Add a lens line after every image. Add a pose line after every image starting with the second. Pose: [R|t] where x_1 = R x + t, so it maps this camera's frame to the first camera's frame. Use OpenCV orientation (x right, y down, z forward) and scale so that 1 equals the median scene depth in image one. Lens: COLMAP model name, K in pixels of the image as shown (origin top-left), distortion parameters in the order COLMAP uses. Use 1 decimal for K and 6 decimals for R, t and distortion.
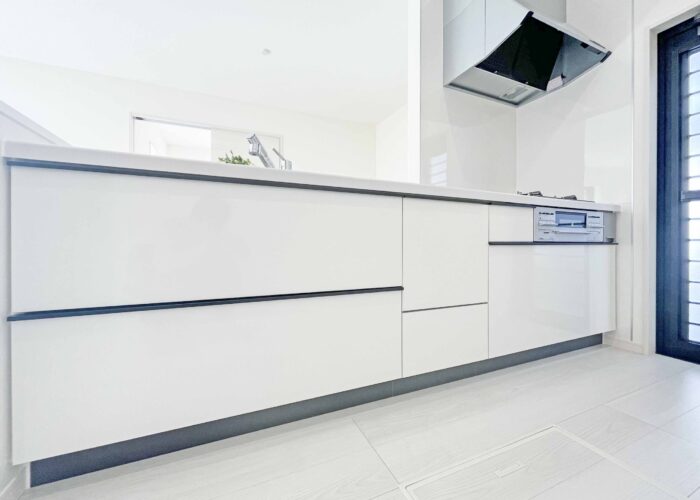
lens RADIAL K [[285.8, 0, 351.3], [0, 285.8, 248.3], [0, 0, 1]] dist [-0.000780, 0.000175]
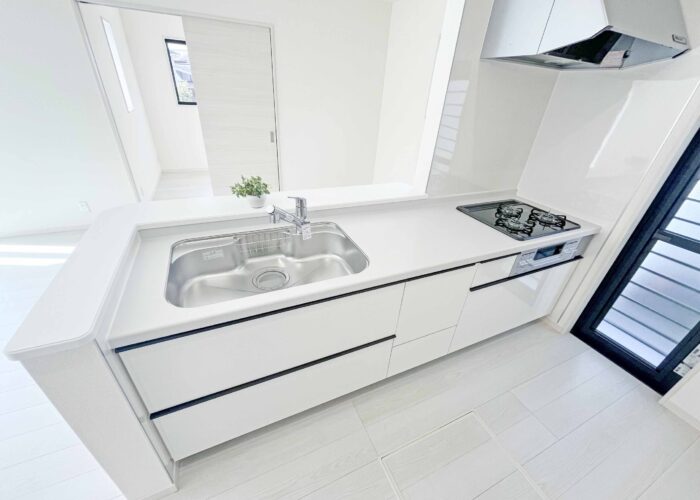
lens RADIAL K [[284.5, 0, 345.5], [0, 284.5, 252.8], [0, 0, 1]] dist [0.000027, 0.000077]
pose [[0.998095, 0.044096, 0.043147, -0.093622], [-0.059826, 0.862584, 0.502365, -0.615545], [-0.015066, -0.503989, 0.863579, 0.025954]]
